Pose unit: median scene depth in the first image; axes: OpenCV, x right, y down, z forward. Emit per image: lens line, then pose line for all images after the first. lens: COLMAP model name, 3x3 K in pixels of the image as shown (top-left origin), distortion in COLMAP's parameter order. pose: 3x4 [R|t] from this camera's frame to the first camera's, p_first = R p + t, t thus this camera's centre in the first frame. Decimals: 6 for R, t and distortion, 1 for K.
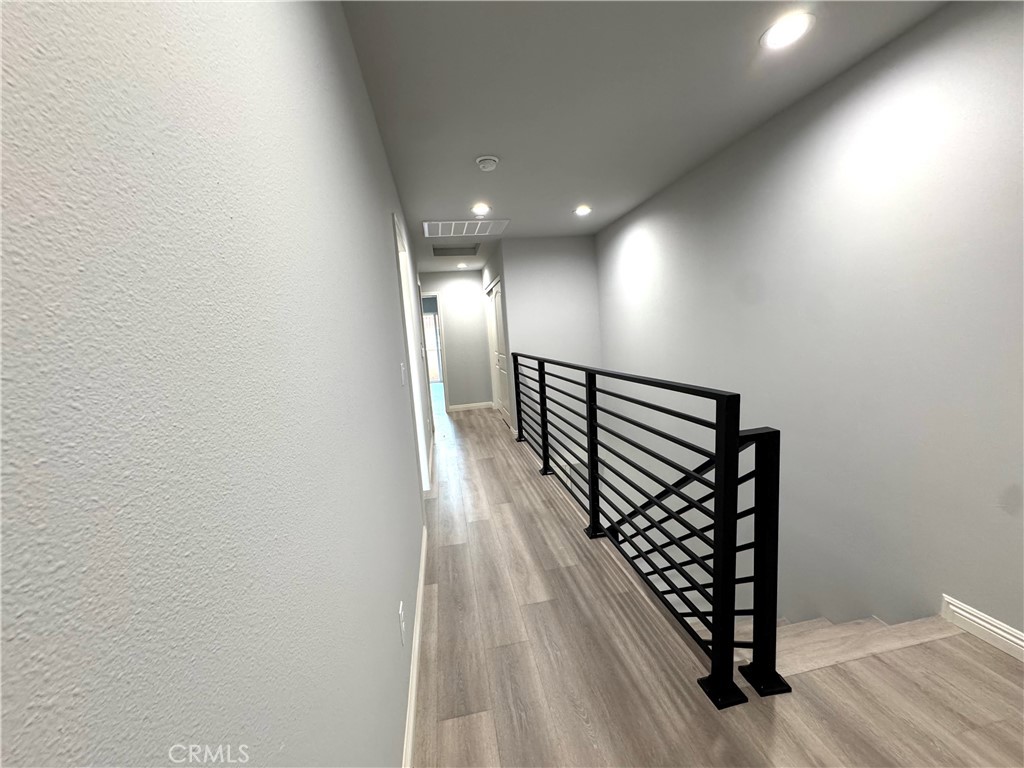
lens RADIAL K [[409.4, 0, 510.9], [0, 409.4, 386.4], [0, 0, 1]] dist [0.000789, 0.000063]
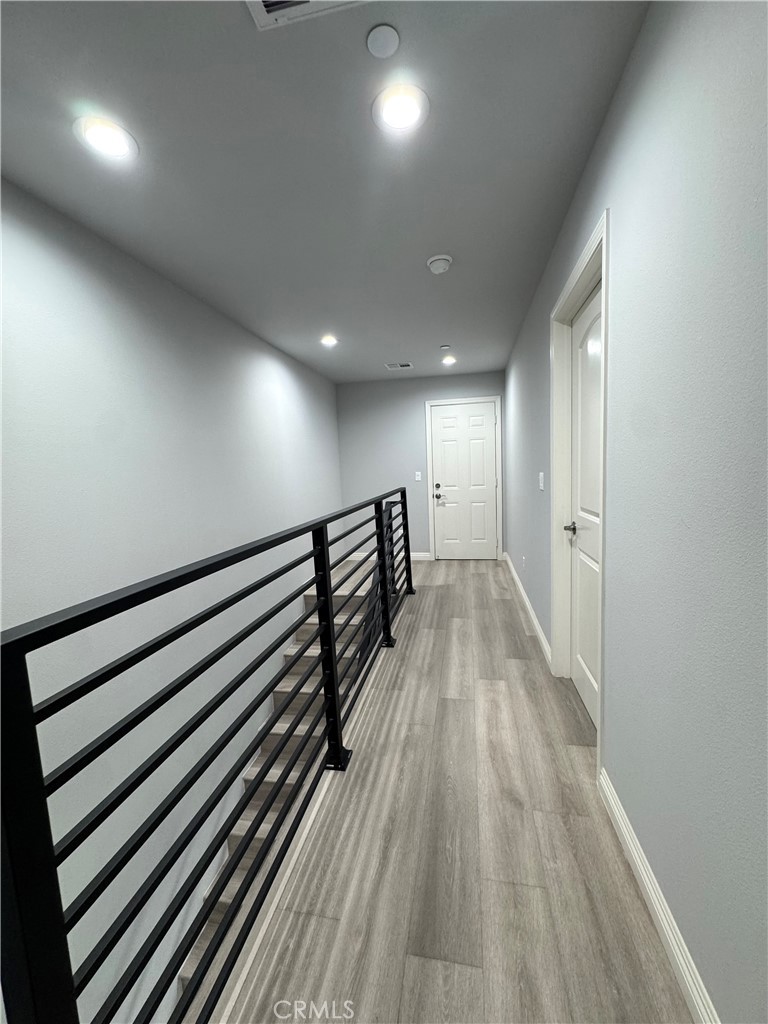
lens RADIAL K [[409.4, 0, 382.7], [0, 409.4, 511.7], [0, 0, 1]] dist [0.000789, 0.000063]
pose [[-0.924677, 0.069199, 0.374411, -0.215757], [0.155596, 0.966165, 0.205704, -0.213916], [-0.347508, 0.248467, -0.904158, 1.801507]]
